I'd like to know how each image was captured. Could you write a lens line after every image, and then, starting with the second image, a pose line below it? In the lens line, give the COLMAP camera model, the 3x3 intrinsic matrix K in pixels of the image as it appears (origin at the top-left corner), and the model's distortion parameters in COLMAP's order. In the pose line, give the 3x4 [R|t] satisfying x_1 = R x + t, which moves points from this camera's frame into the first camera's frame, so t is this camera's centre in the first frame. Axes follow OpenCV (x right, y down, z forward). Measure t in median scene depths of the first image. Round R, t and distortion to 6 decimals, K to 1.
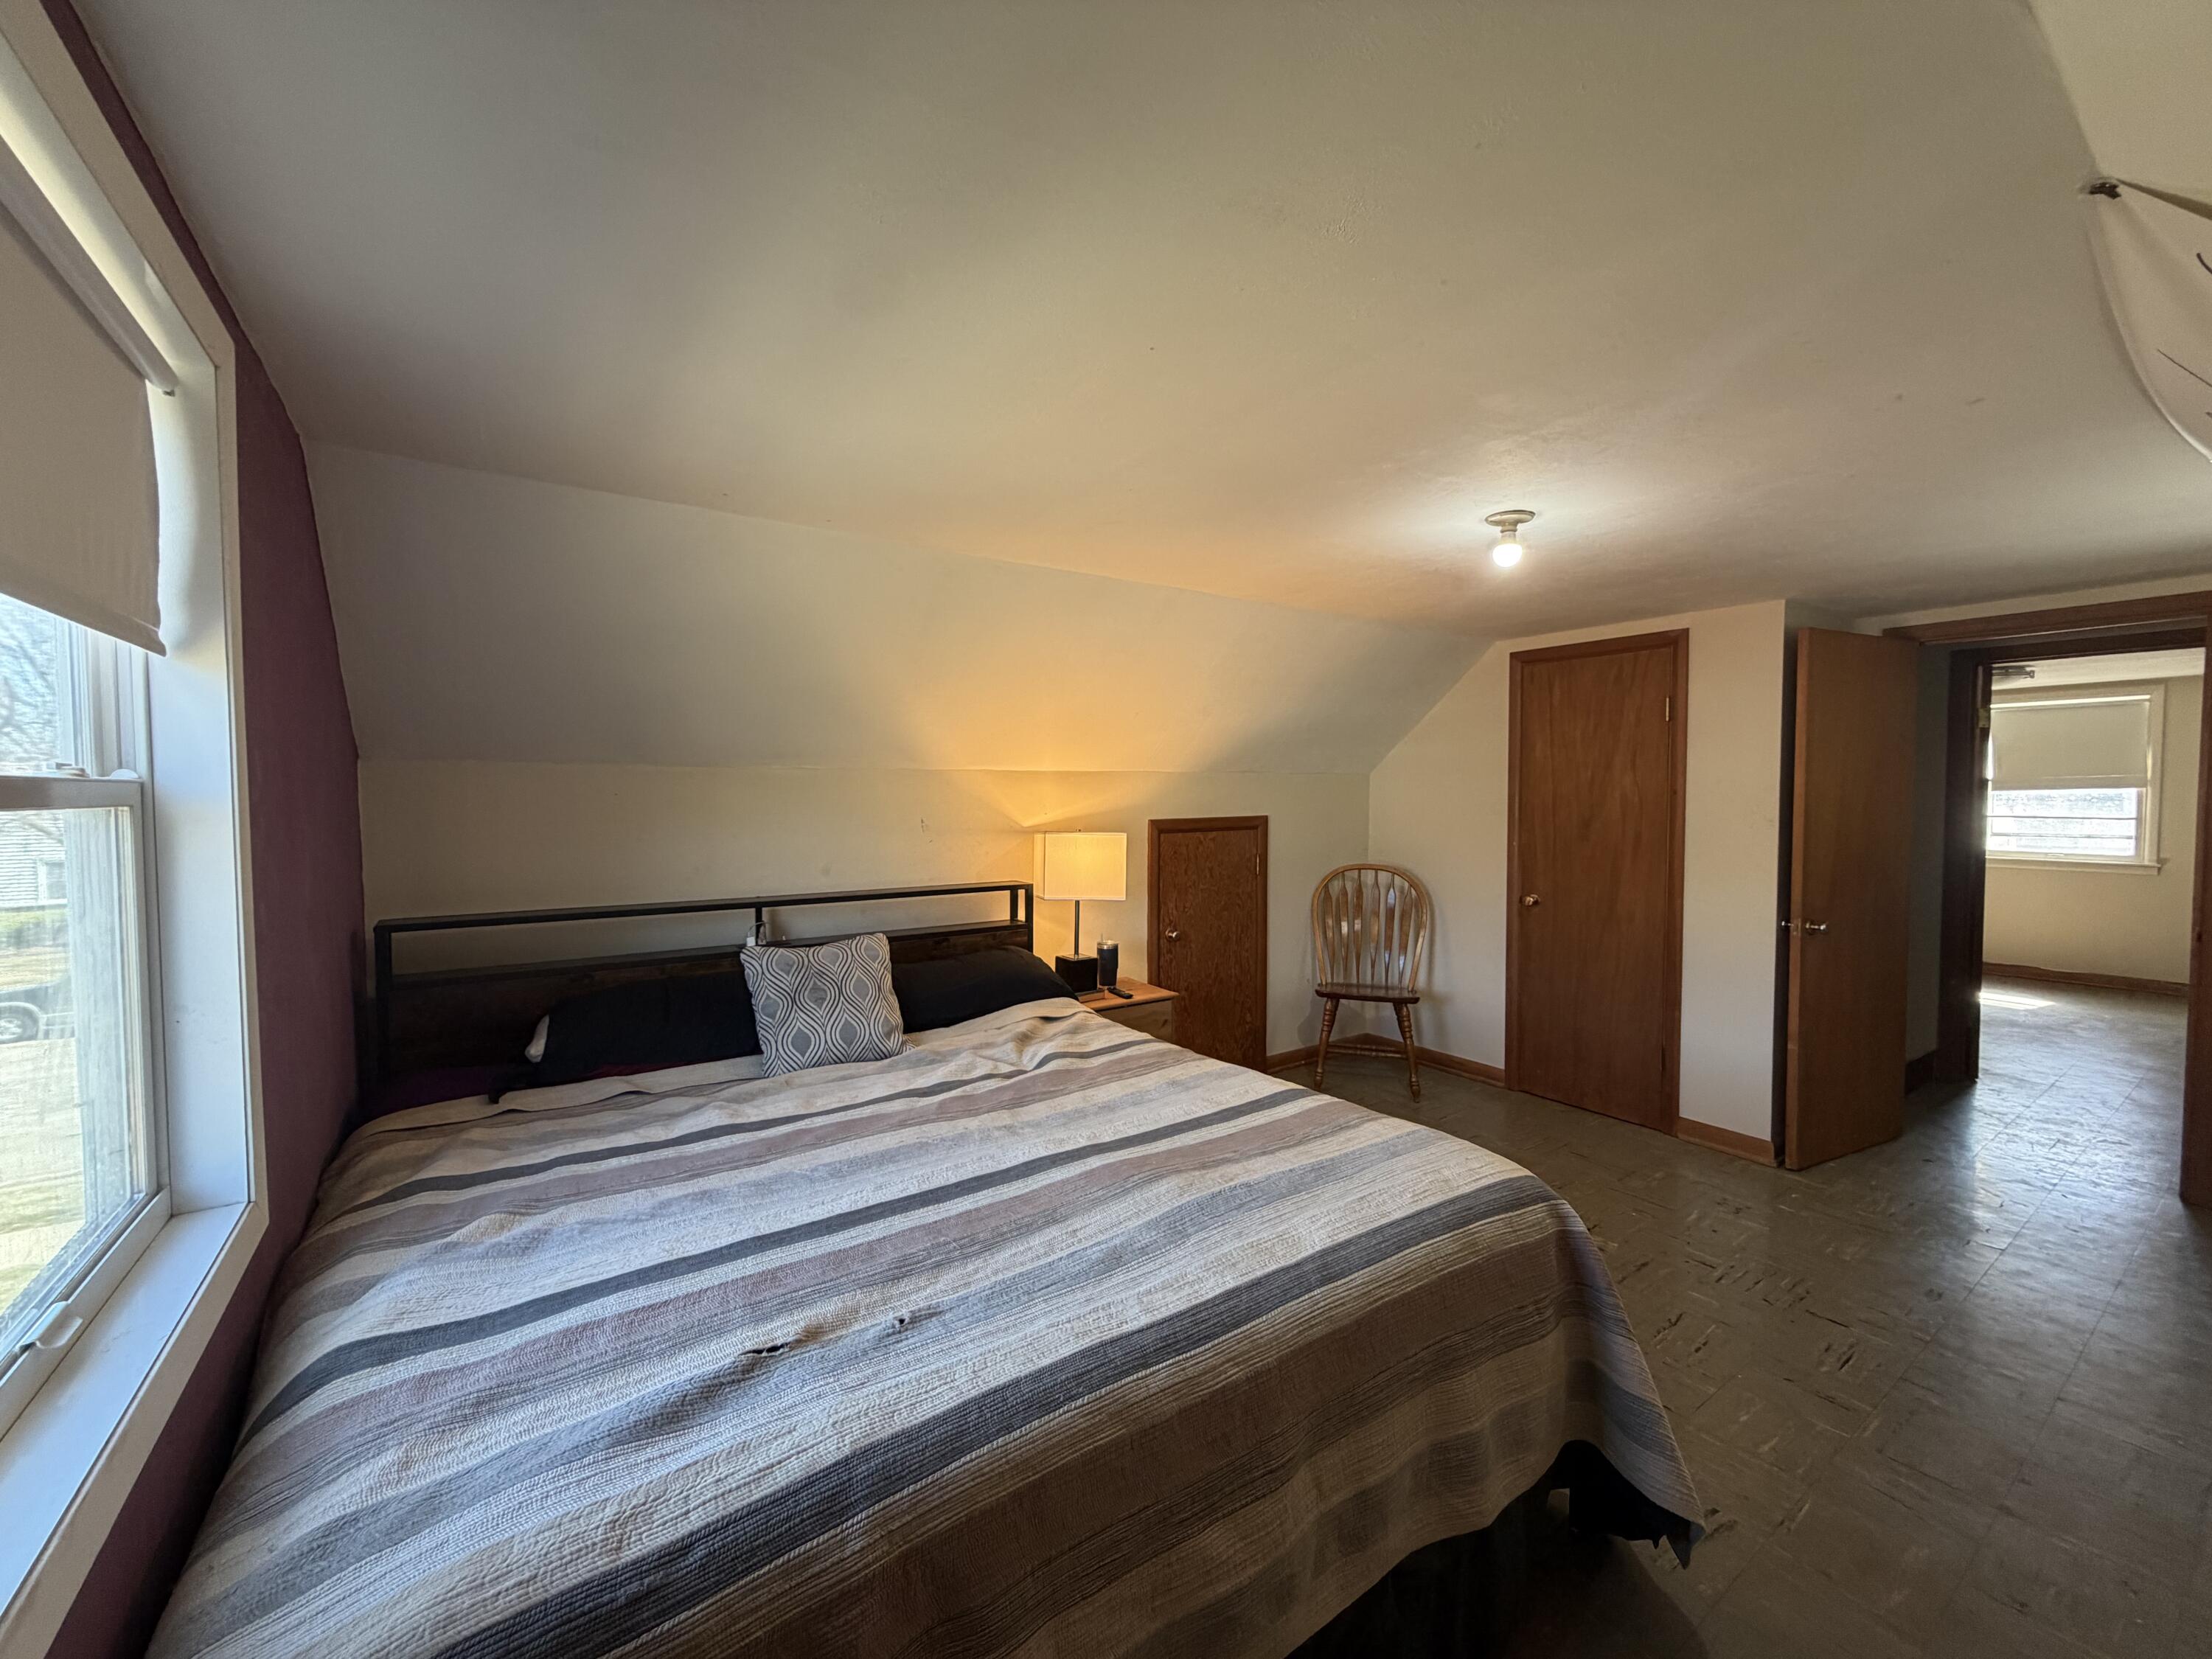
lens RADIAL K [[878.0, 0, 1095.5], [0, 878.0, 829.5], [0, 0, 1]] dist [-0.000397, 0.000125]
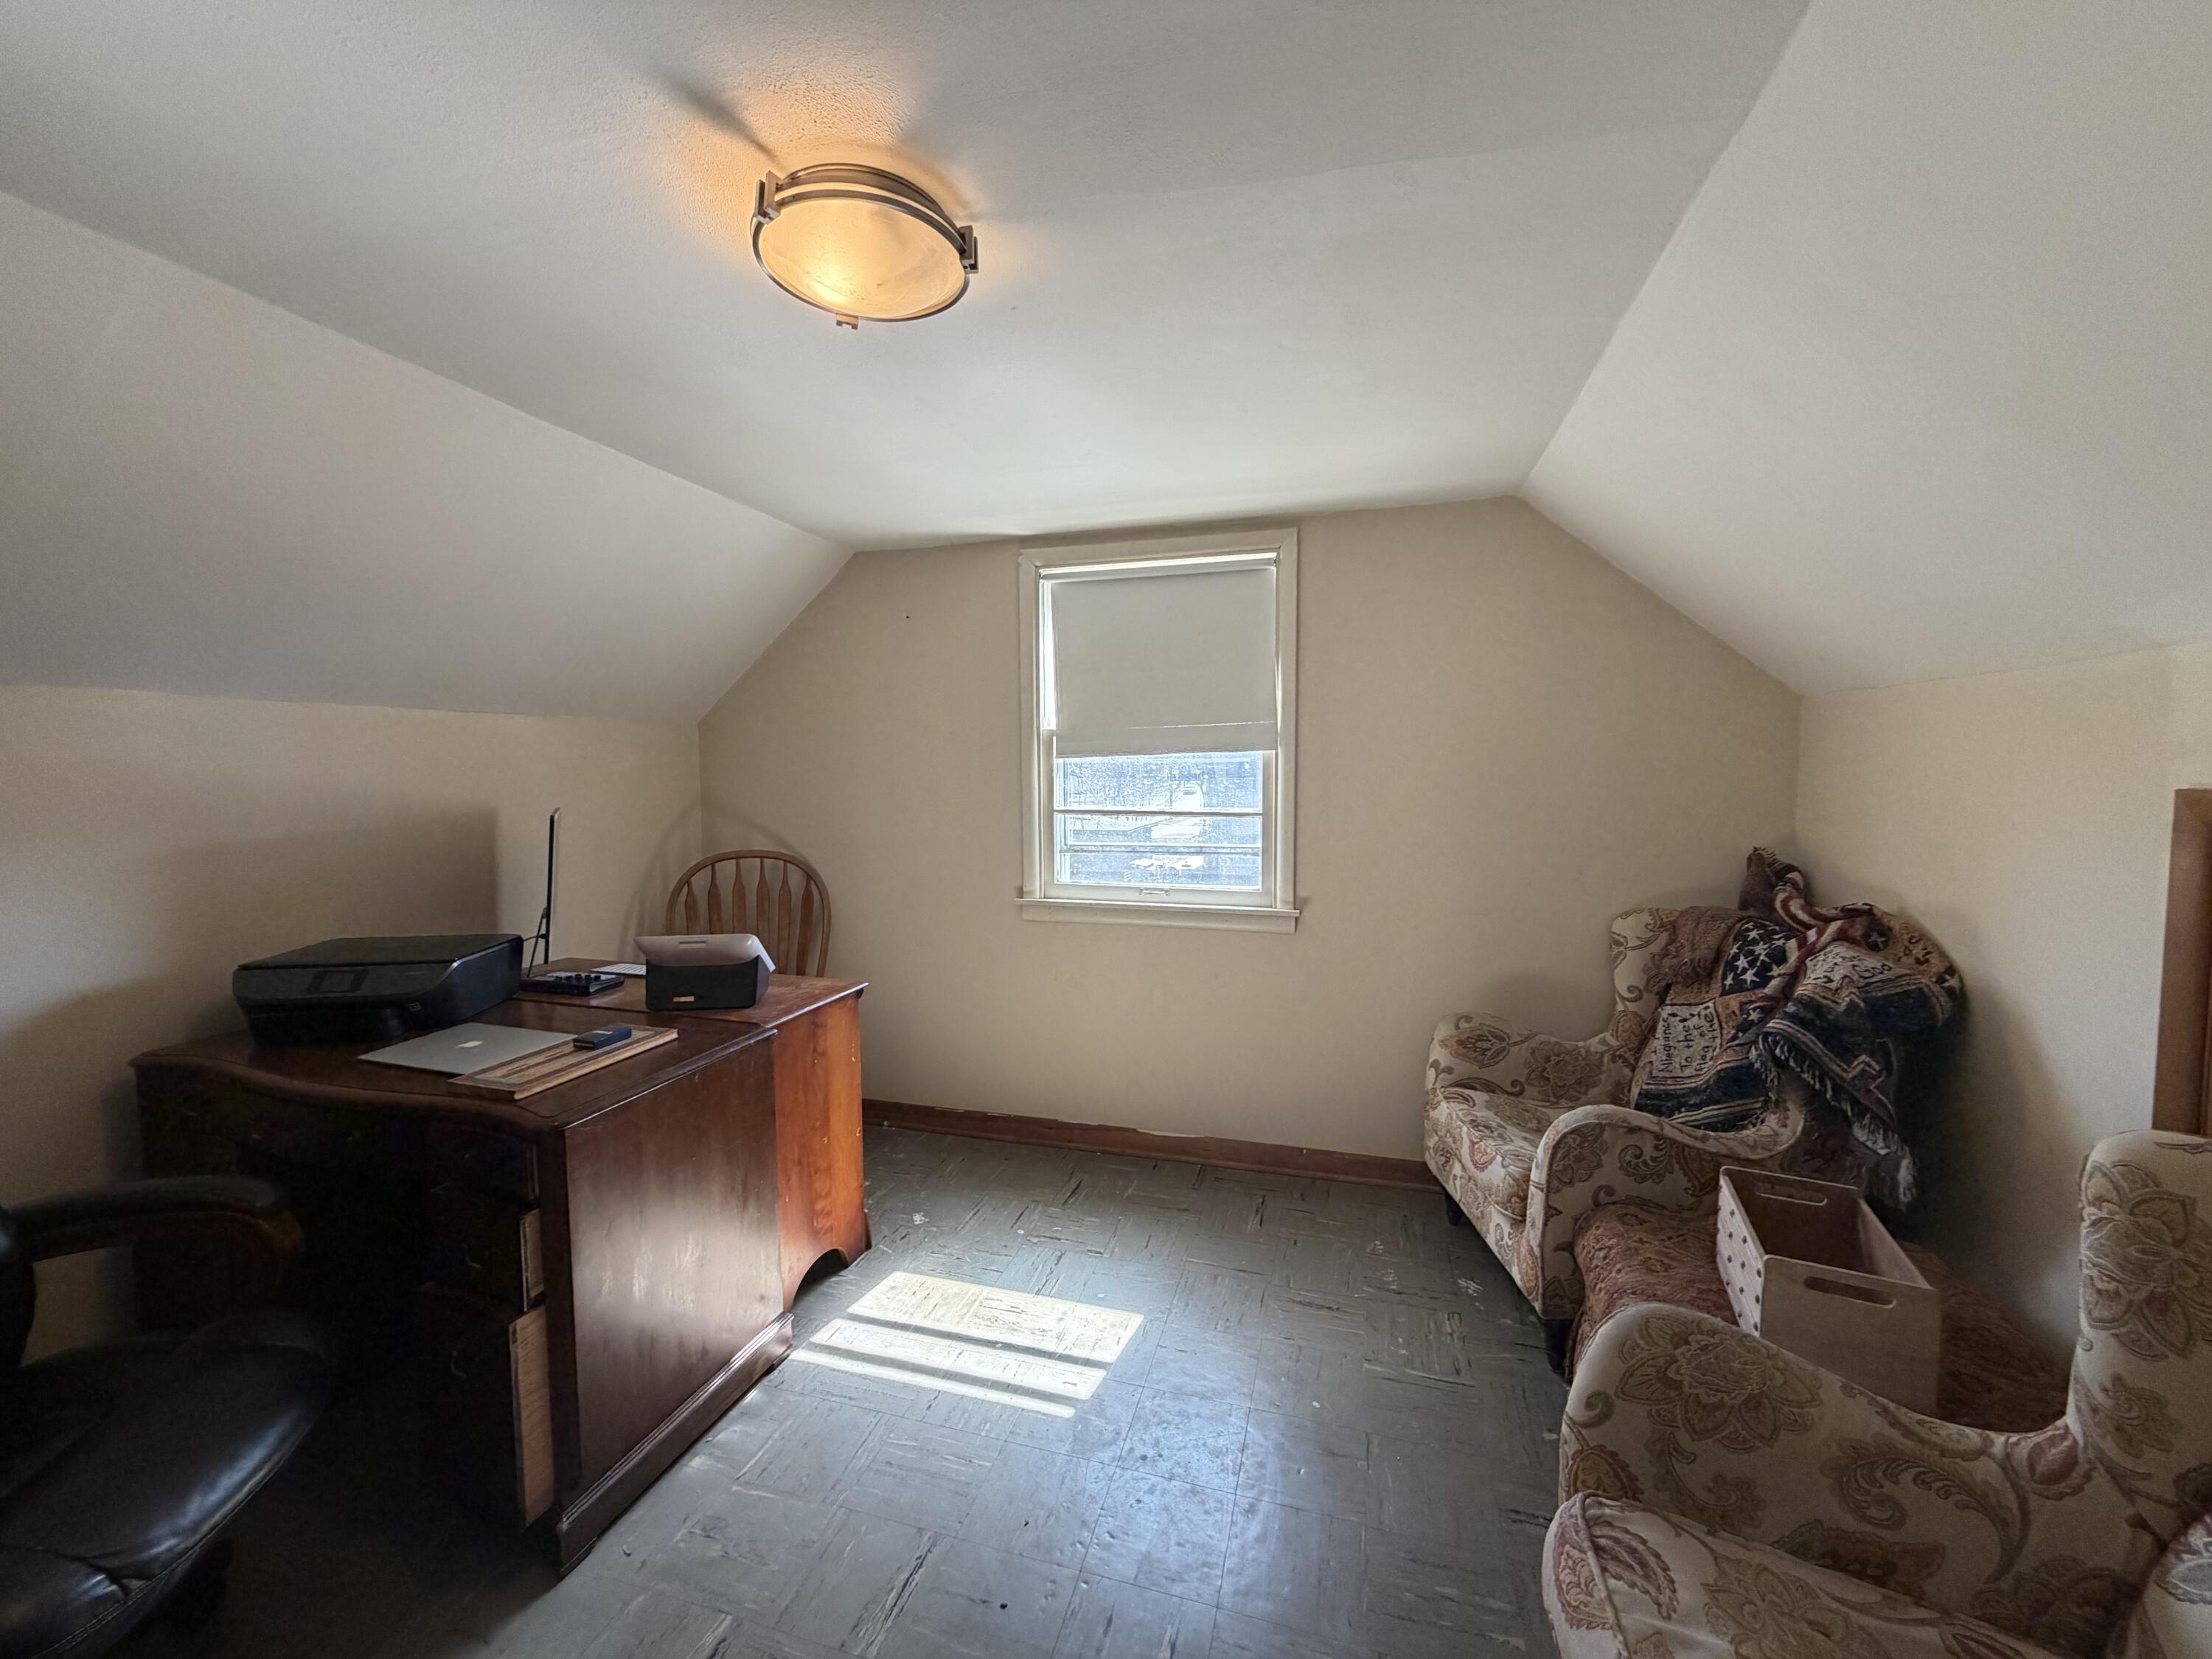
lens RADIAL K [[878.0, 0, 1095.5], [0, 878.0, 829.5], [0, 0, 1]] dist [-0.000397, 0.000125]
pose [[0.786390, -0.044542, 0.616123, 0.090961], [0.033690, 0.999005, 0.029222, -0.002268], [-0.616811, -0.002223, 0.787108, 0.075574]]
